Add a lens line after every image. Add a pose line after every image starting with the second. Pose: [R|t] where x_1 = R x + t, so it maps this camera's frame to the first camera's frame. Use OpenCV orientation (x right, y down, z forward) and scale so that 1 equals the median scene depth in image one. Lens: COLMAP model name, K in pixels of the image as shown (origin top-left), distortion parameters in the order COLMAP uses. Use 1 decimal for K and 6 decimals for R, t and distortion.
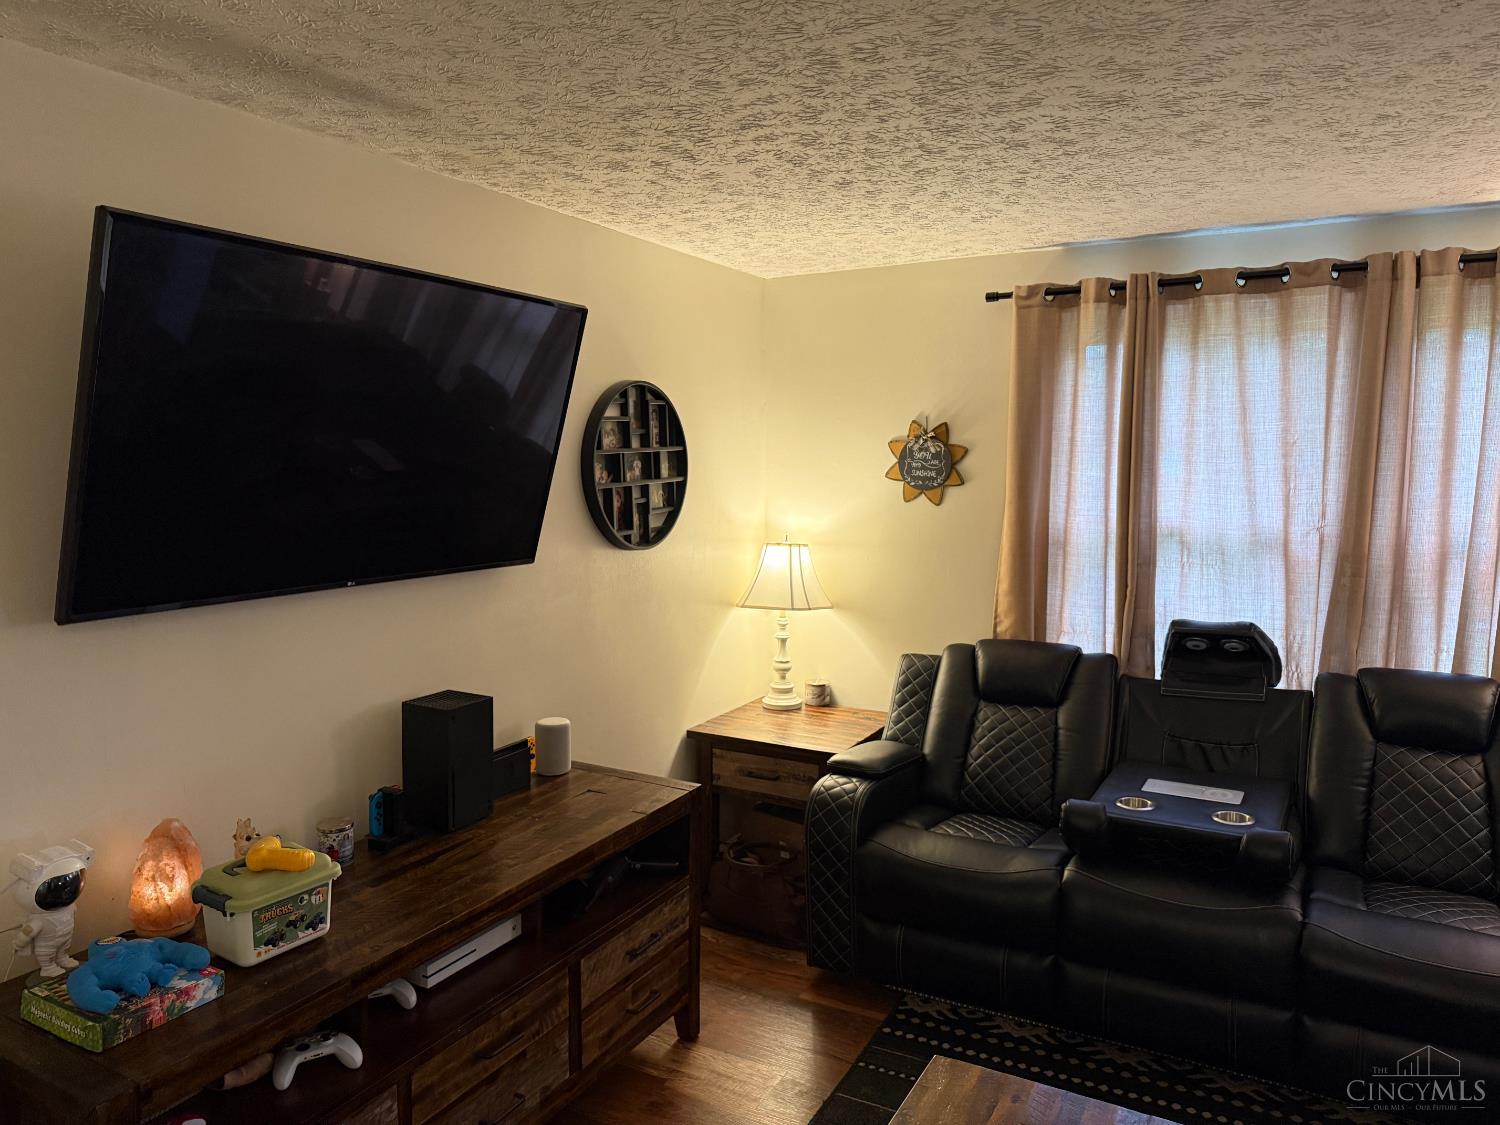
lens RADIAL K [[1060.2, 0, 736.2], [0, 1060.2, 561.2], [0, 0, 1]] dist [0.077965, -0.114855]
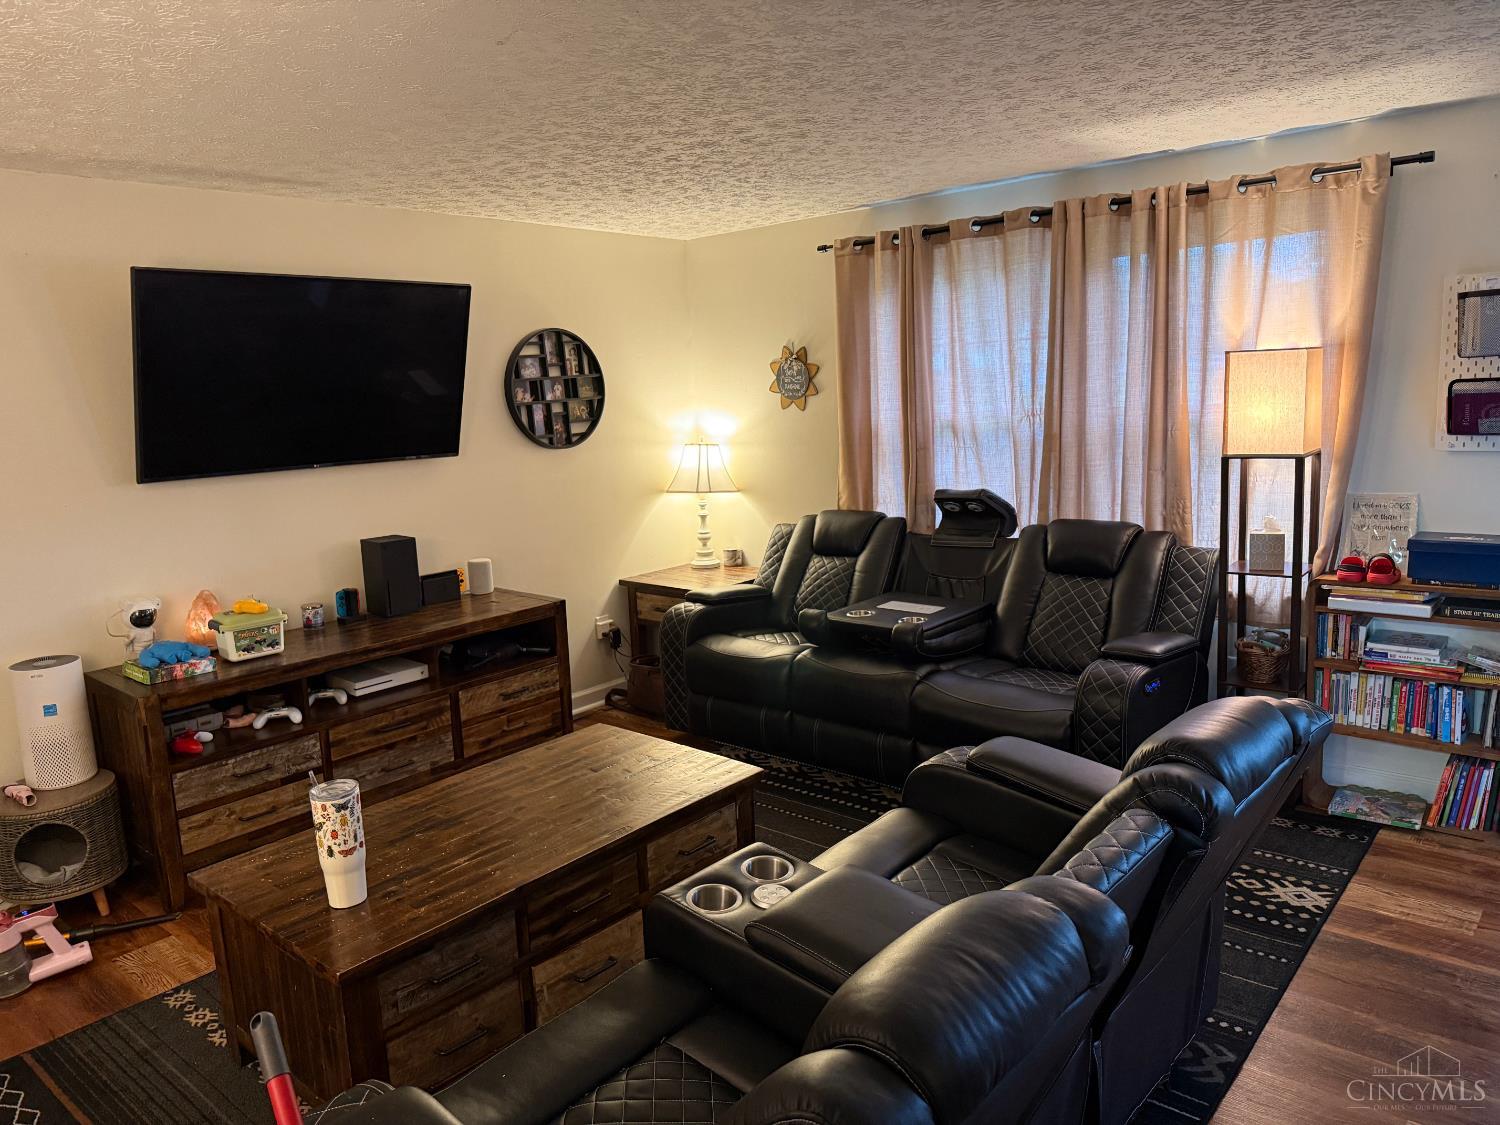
lens RADIAL K [[1066.8, 0, 750.0], [0, 1066.8, 562.5], [0, 0, 1]] dist [0.191958, -0.389867]
pose [[0.978212, -0.006598, -0.207501, 0.455163], [0.021275, 0.997419, 0.068577, 0.048629], [0.206513, -0.071498, 0.975828, -0.370687]]
